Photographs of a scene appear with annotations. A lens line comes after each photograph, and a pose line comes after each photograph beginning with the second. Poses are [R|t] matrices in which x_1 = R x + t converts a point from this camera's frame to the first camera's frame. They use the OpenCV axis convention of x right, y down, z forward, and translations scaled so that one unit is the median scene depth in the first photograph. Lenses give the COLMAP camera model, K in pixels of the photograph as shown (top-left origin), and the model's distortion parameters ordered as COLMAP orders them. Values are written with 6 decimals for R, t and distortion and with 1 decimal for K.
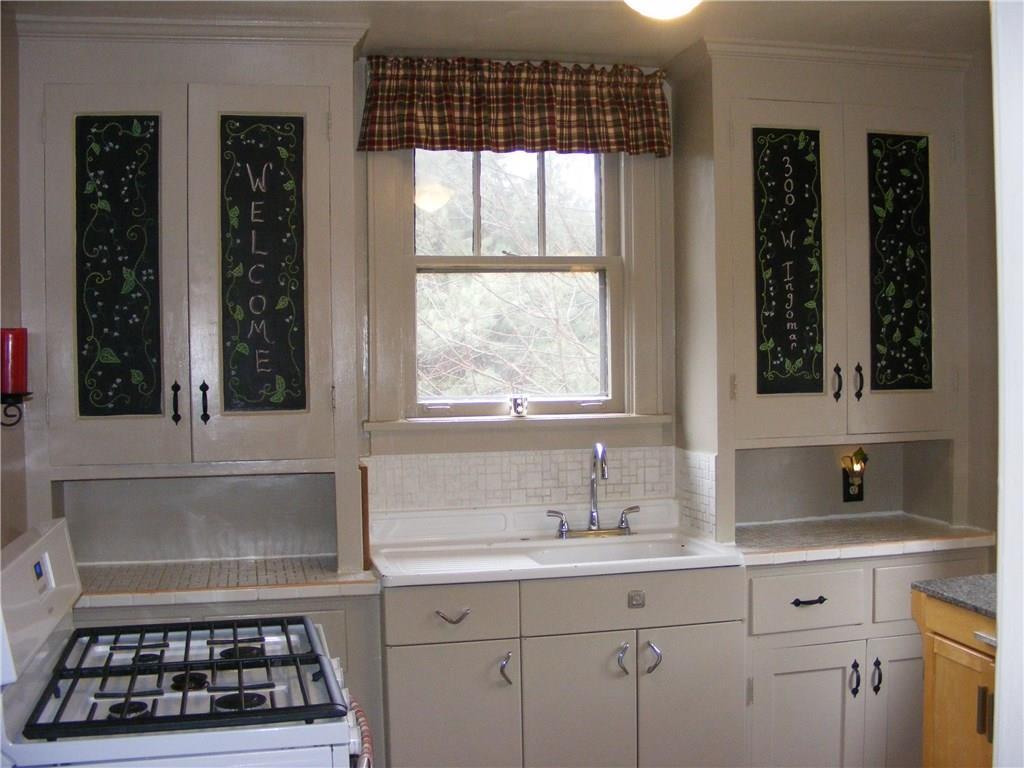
lens RADIAL K [[1139.0, 0, 512.0], [0, 1139.0, 384.0], [0, 0, 1]] dist [-0.152905, -0.003183]
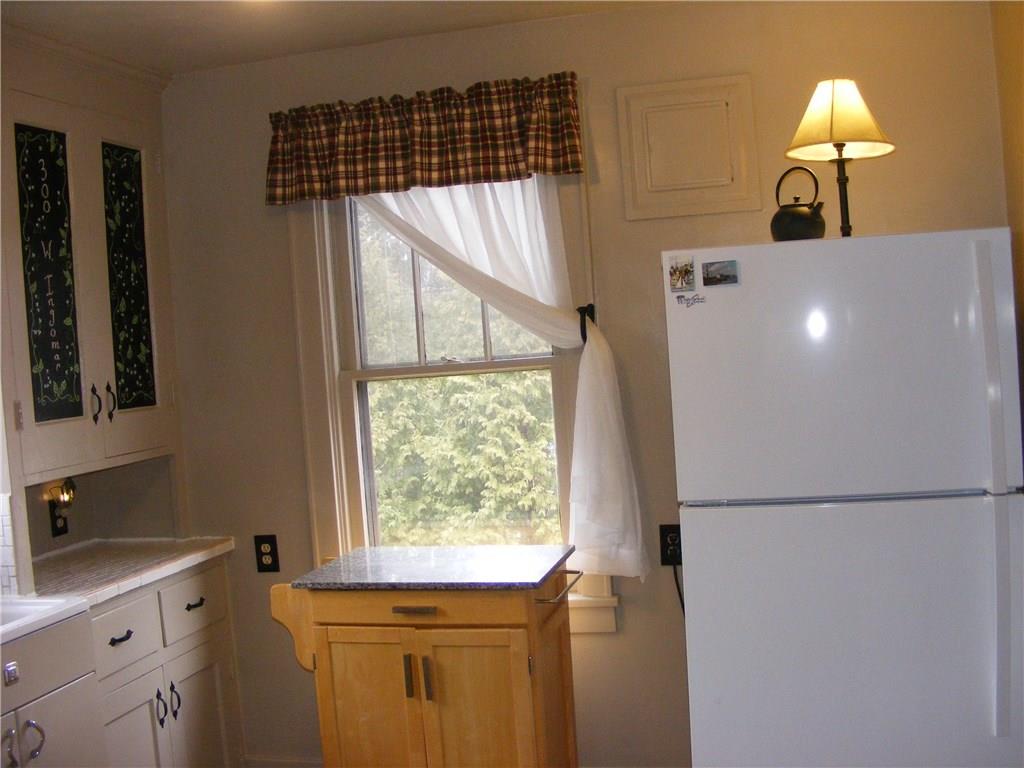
lens RADIAL K [[1192.3, 0, 512.0], [0, 1192.3, 384.0], [0, 0, 1]] dist [-0.310030, 0.524695]
pose [[0.471639, -0.053335, 0.880177, -0.391851], [0.085882, 0.996202, 0.014346, -0.001942], [-0.877600, 0.068826, 0.474428, 0.236366]]
